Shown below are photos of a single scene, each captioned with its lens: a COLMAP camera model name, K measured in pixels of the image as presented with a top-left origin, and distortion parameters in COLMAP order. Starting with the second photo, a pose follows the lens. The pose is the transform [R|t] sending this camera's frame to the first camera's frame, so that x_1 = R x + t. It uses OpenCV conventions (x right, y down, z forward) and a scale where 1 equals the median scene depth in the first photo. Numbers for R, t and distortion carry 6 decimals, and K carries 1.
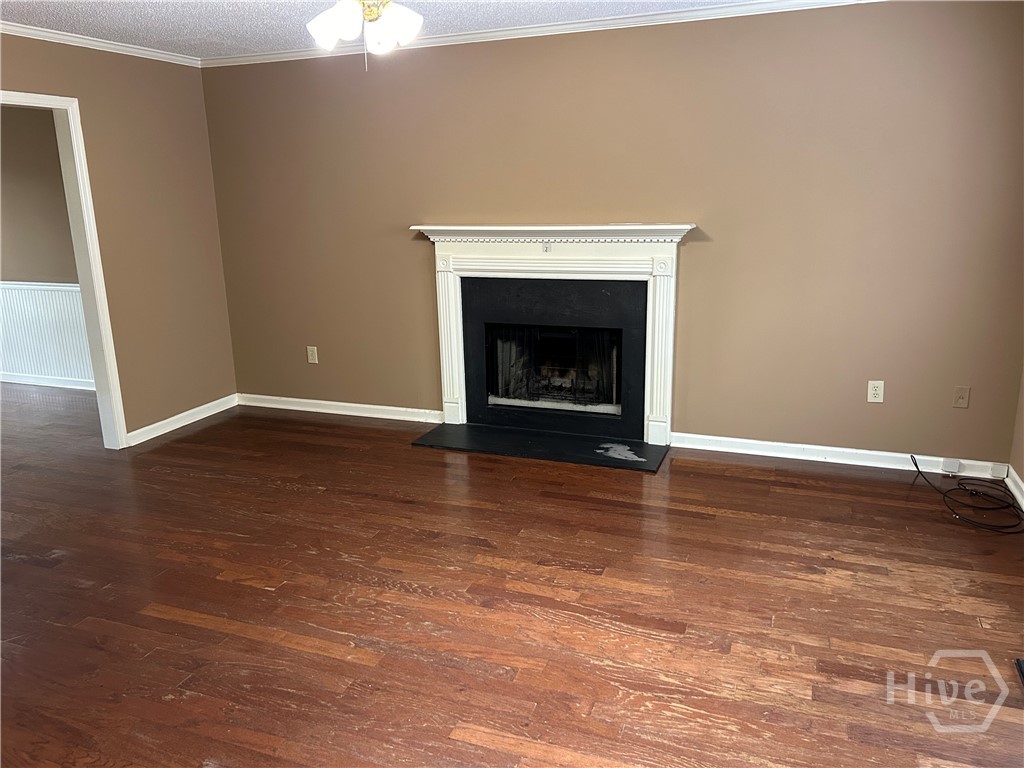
lens RADIAL K [[772.0, 0, 512.0], [0, 772.0, 384.0], [0, 0, 1]] dist [0.013623, -0.002569]
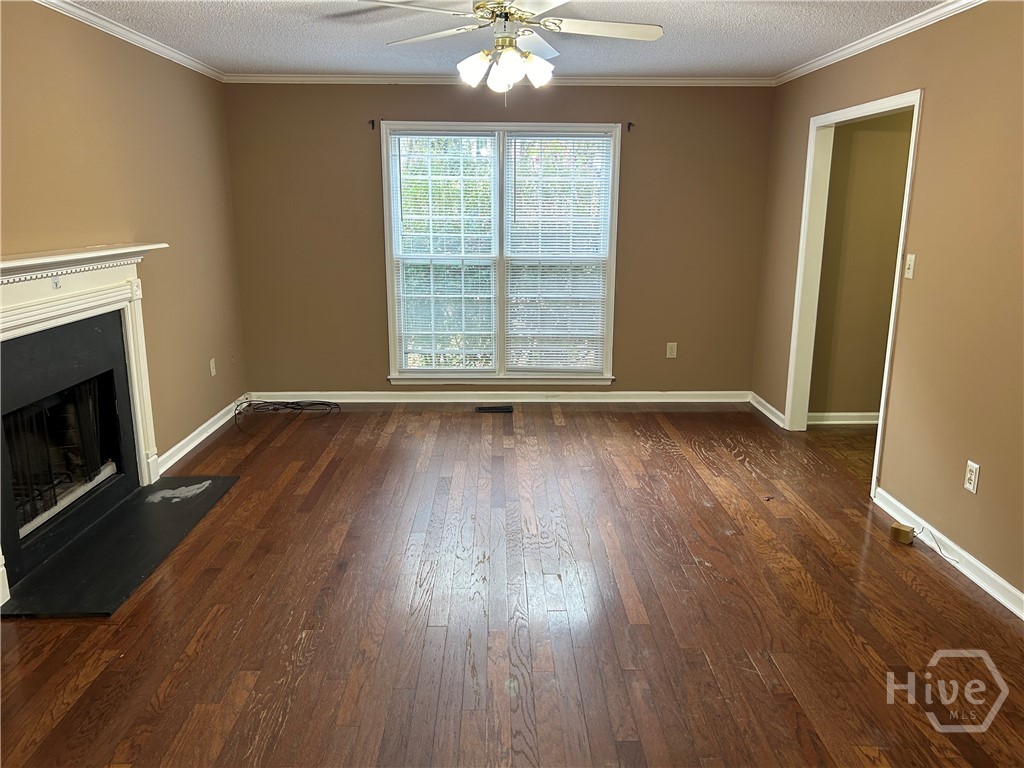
lens RADIAL K [[772.0, 0, 512.0], [0, 772.0, 384.0], [0, 0, 1]] dist [0.013623, -0.002569]
pose [[-0.388924, -0.185229, 0.902457, -0.890789], [0.232238, 0.928232, 0.290605, -0.224647], [-0.891518, 0.322608, -0.317994, 0.983167]]
